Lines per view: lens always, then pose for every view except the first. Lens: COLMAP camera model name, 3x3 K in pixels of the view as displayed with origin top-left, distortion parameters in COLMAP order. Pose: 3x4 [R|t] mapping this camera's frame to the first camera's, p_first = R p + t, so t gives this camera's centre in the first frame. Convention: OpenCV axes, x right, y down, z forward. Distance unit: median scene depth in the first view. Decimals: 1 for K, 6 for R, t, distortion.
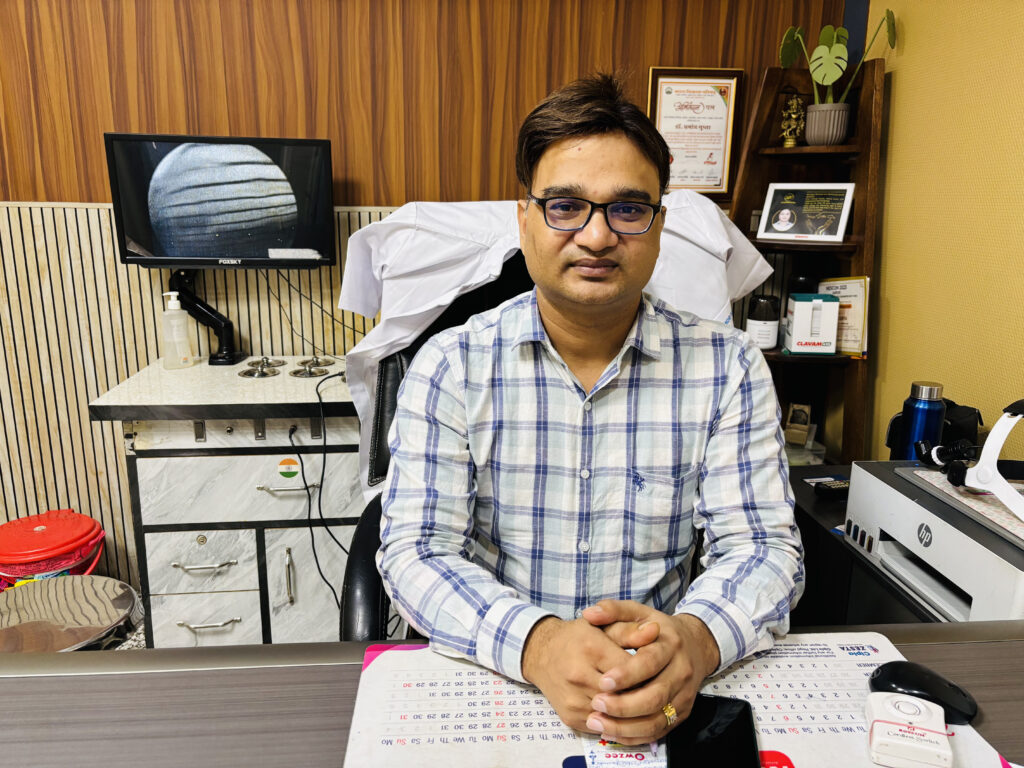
lens RADIAL K [[801.6, 0, 512.0], [0, 801.6, 384.0], [0, 0, 1]] dist [0.009545, 0.003460]
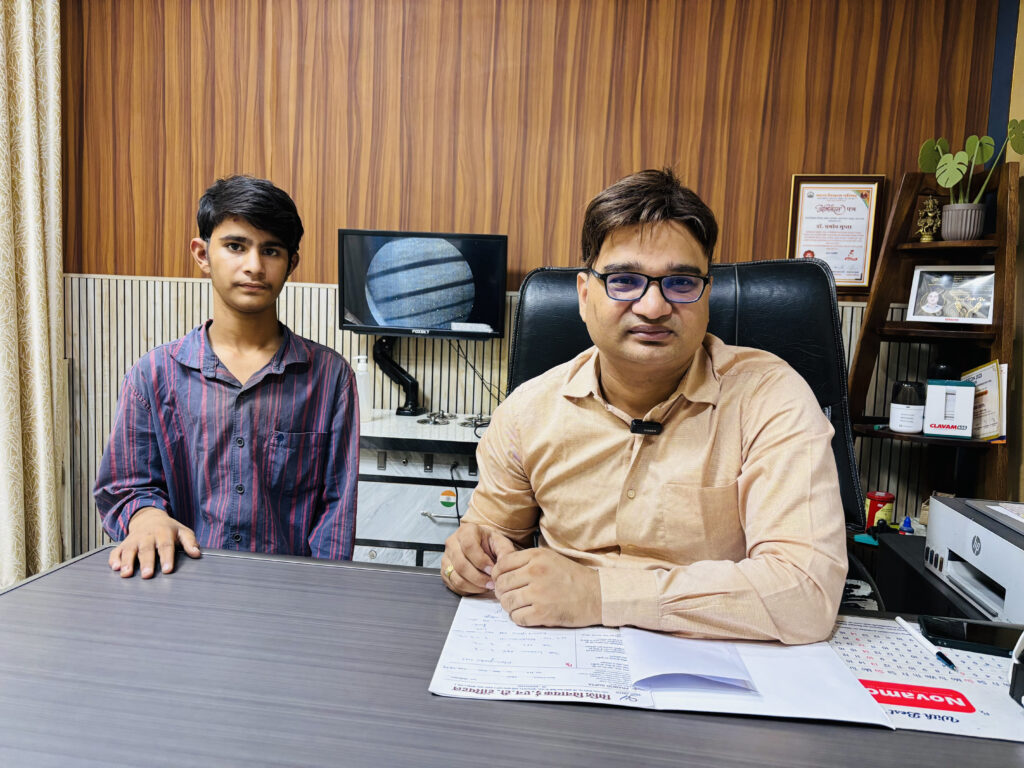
lens RADIAL K [[789.9, 0, 512.0], [0, 789.9, 384.0], [0, 0, 1]] dist [0.091942, -0.145567]
pose [[0.970617, 0.049087, -0.235569, 0.071412], [-0.085906, 0.985147, -0.148678, 0.095111], [0.224772, 0.164546, 0.960418, -0.113331]]
